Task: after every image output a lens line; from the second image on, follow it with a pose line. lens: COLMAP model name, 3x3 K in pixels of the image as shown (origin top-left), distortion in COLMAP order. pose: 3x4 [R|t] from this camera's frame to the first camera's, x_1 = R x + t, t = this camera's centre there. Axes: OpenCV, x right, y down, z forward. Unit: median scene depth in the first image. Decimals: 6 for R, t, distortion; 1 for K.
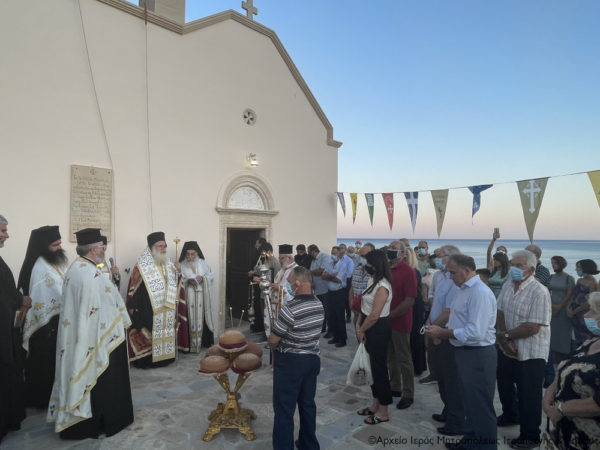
lens RADIAL K [[367.2, 0, 294.5], [0, 367.2, 228.1], [0, 0, 1]] dist [-0.001105, -0.009385]
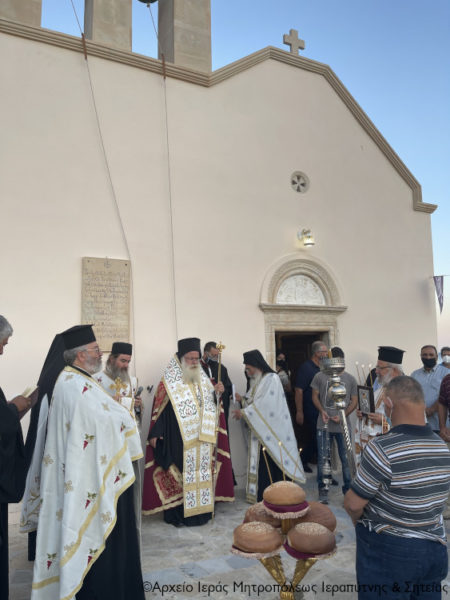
lens RADIAL K [[442.8, 0, 225.6], [0, 442.8, 304.4], [0, 0, 1]] dist [0.059991, -0.056315]
pose [[0.953001, -0.056068, -0.297735, -0.011779], [0.030089, 0.995384, -0.091137, 0.026330], [0.301470, 0.077895, 0.950288, 0.130766]]
